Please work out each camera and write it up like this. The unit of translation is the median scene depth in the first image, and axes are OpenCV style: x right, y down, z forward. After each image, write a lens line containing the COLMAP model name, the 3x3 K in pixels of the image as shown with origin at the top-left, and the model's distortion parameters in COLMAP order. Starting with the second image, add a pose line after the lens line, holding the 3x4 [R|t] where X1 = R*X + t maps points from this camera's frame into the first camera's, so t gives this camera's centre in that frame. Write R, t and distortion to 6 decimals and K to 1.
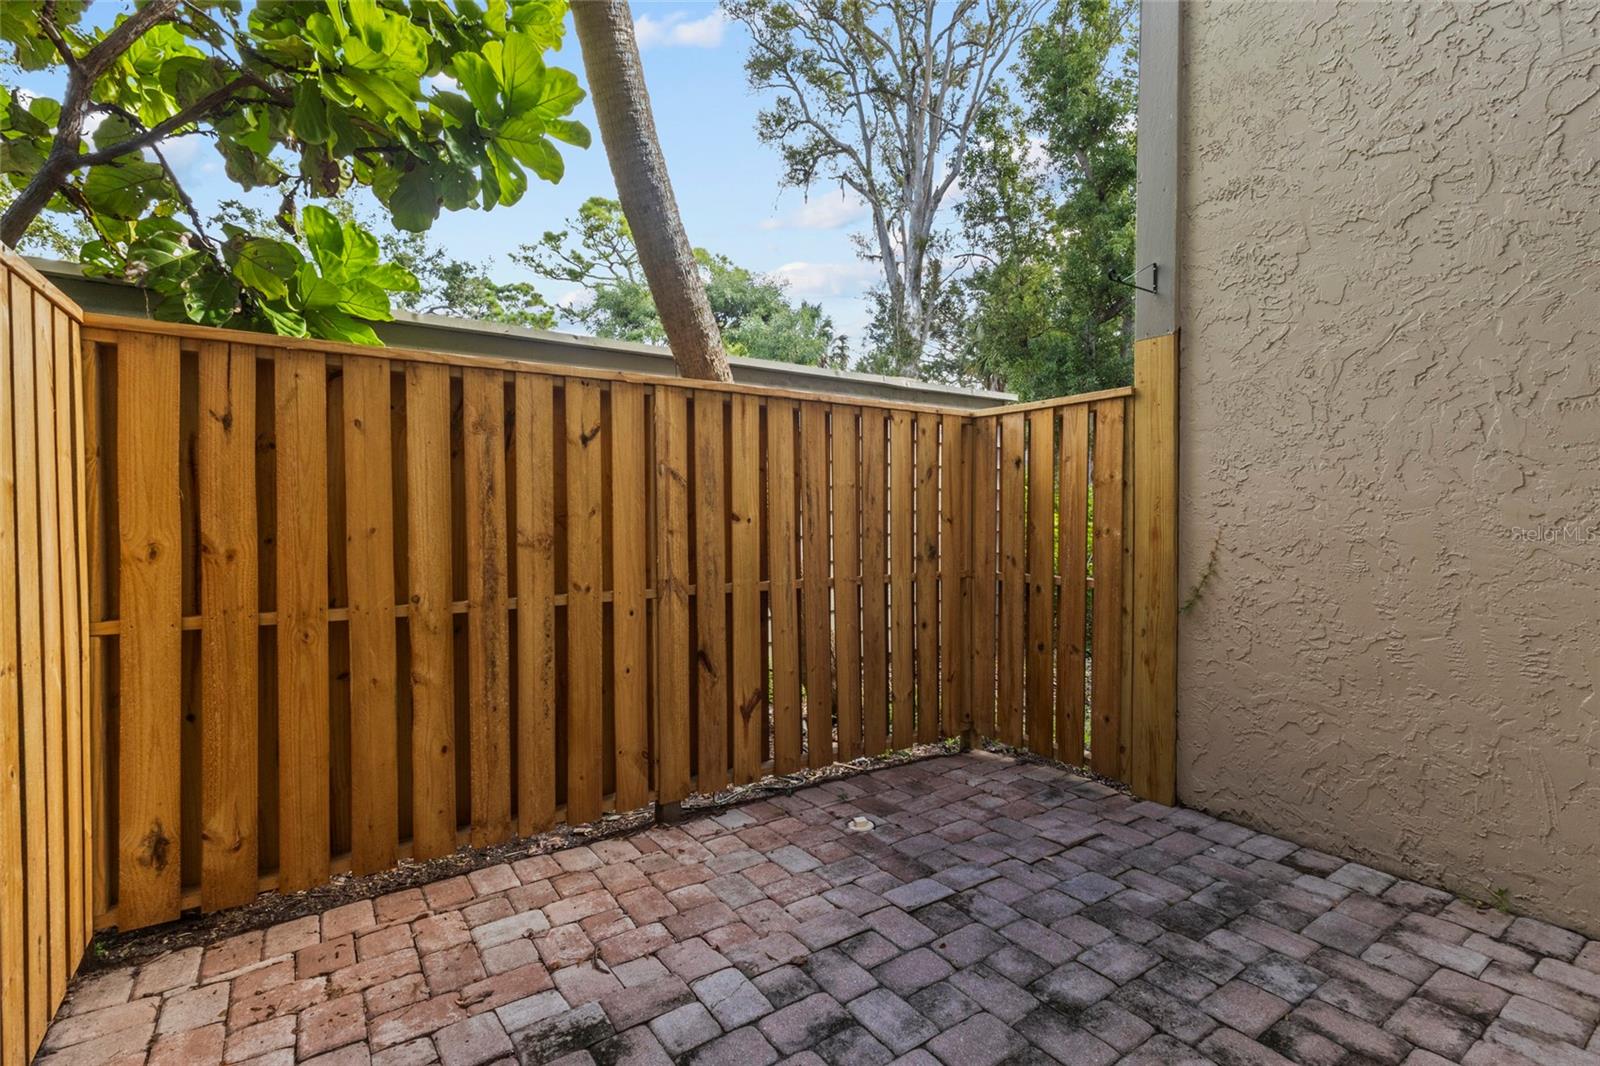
lens RADIAL K [[738.0, 0, 802.4], [0, 738.0, 526.8], [0, 0, 1]] dist [0.001702, 0.000162]
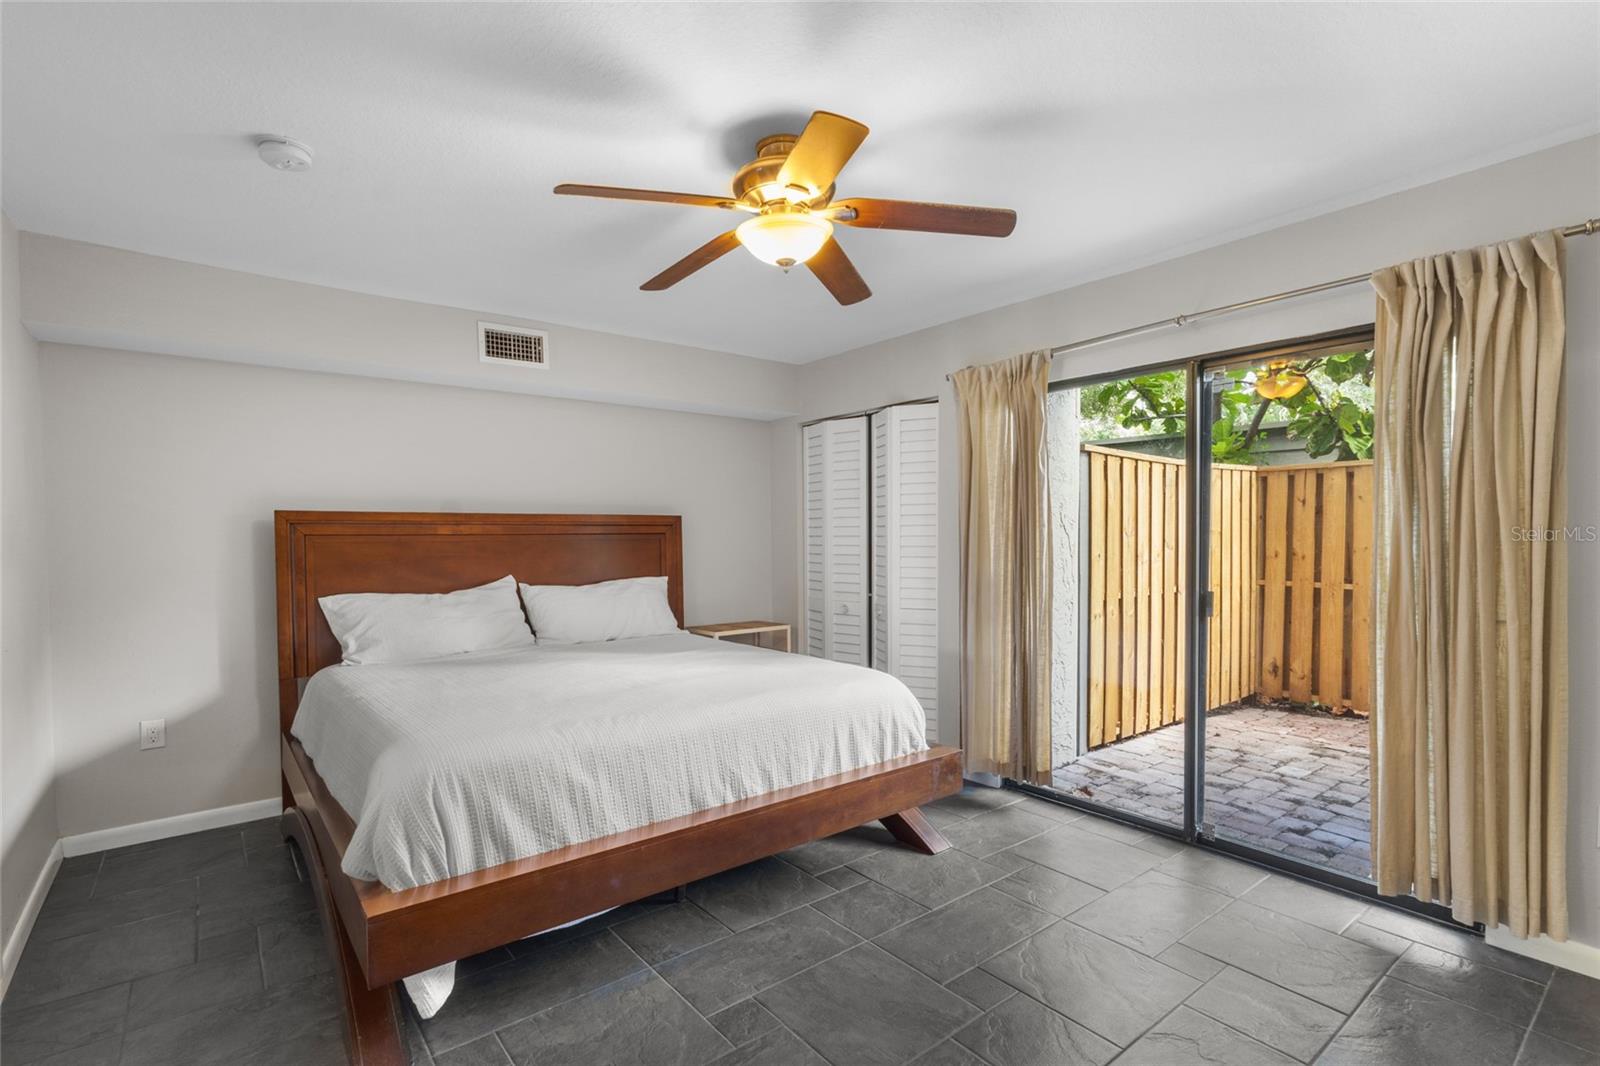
lens RADIAL K [[738.0, 0, 795.5], [0, 738.0, 539.5], [0, 0, 1]] dist [0.001702, 0.000162]
pose [[0.058032, 0.008472, -0.998279, 1.556154], [-0.018694, 0.999798, 0.007398, -0.006168], [0.998140, 0.018232, 0.058179, -0.808101]]
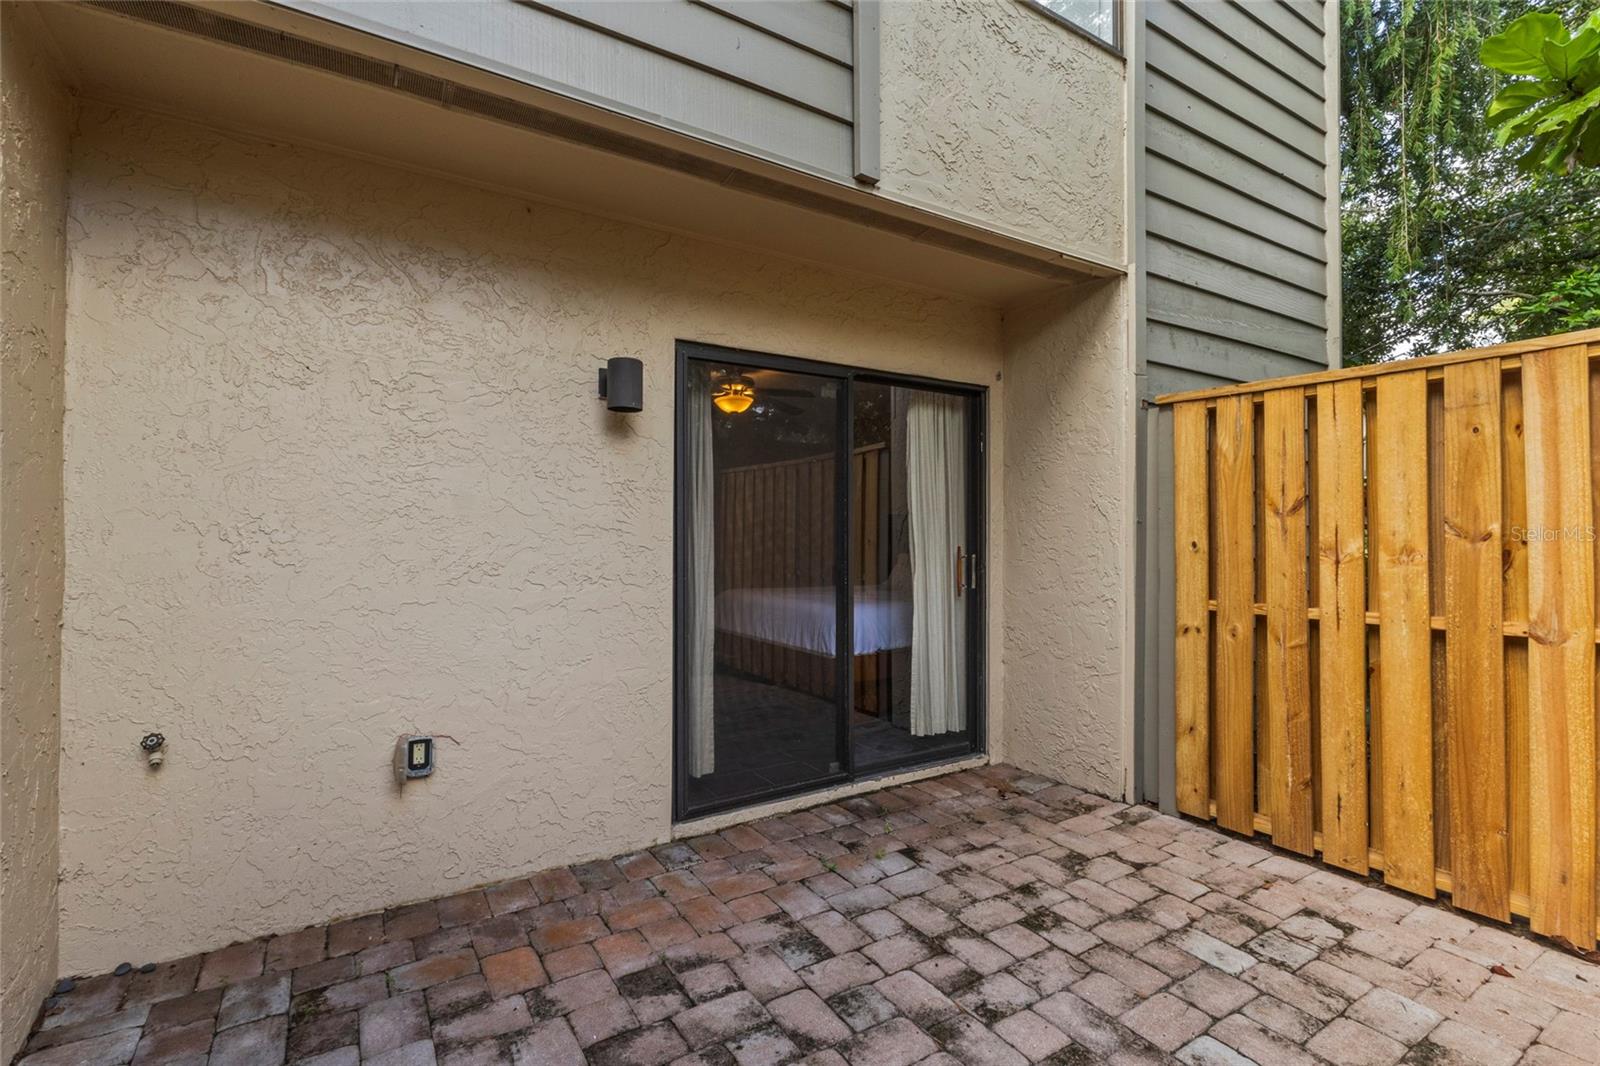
lens RADIAL K [[738.0, 0, 793.3], [0, 738.0, 524.9], [0, 0, 1]] dist [0.001702, 0.000162]
pose [[-0.999407, 0.003150, 0.034288, -0.033229], [0.003686, 0.999872, 0.015588, -0.033086], [-0.034235, 0.015705, -0.999290, 2.225733]]
